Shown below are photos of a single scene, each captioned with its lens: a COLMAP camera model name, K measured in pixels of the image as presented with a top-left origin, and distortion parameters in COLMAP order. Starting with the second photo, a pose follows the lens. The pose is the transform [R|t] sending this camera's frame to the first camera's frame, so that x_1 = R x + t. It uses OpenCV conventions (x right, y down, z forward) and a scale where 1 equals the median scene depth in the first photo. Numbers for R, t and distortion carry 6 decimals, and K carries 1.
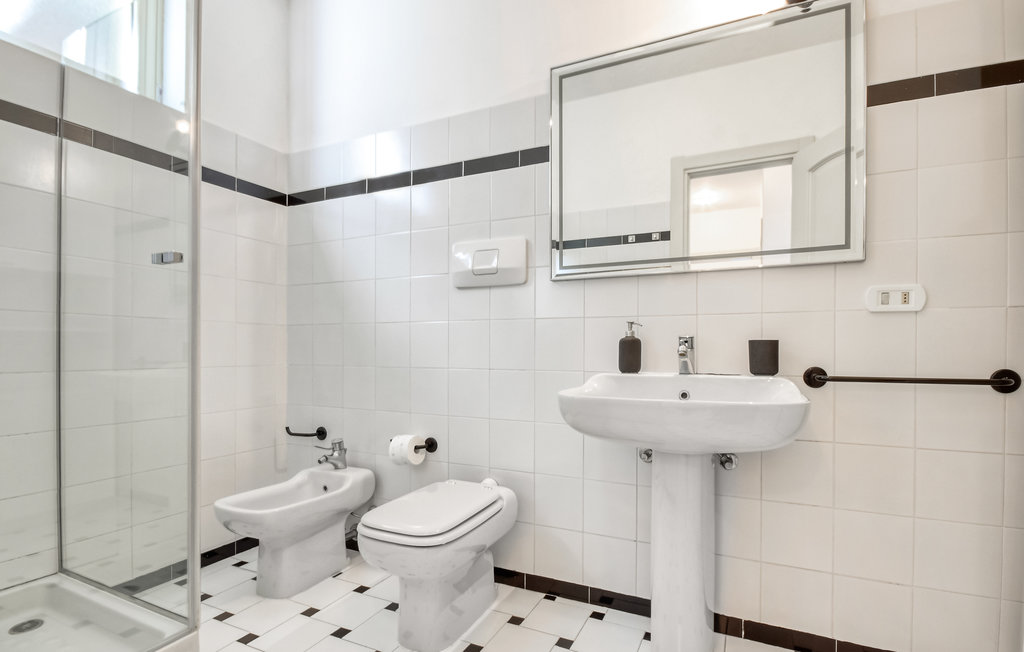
lens RADIAL K [[484.6, 0, 496.2], [0, 484.6, 347.0], [0, 0, 1]] dist [-0.005003, -0.005246]
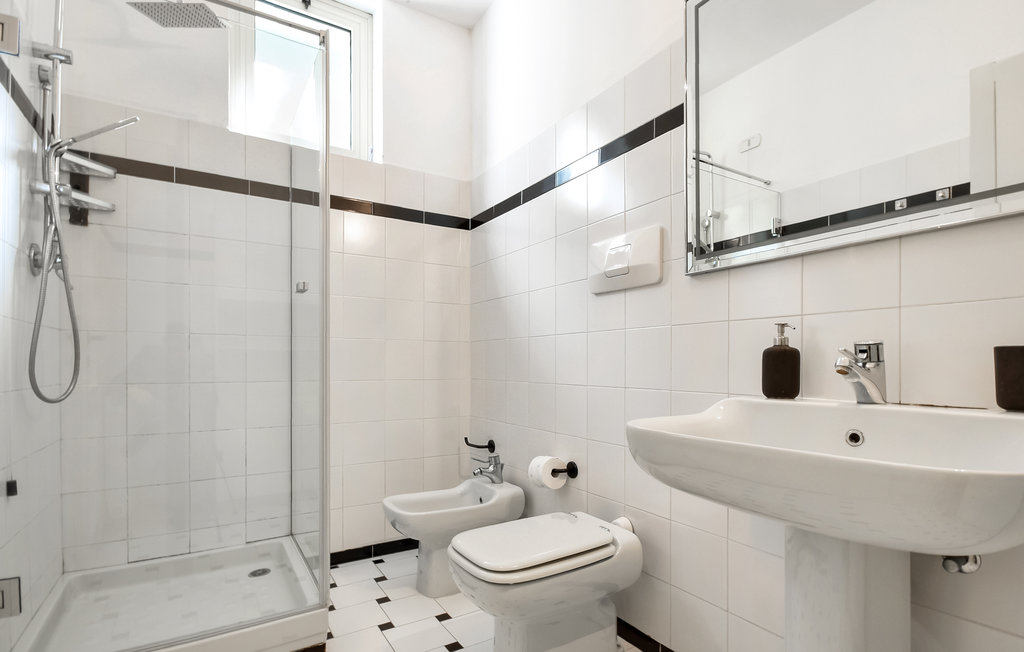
lens RADIAL K [[484.6, 0, 498.6], [0, 484.6, 359.7], [0, 0, 1]] dist [-0.005003, -0.005246]
pose [[0.848109, -0.006461, -0.529783, 0.245369], [0.004915, 0.999979, -0.004326, -0.000116], [0.529799, 0.001065, 0.848122, 0.168866]]
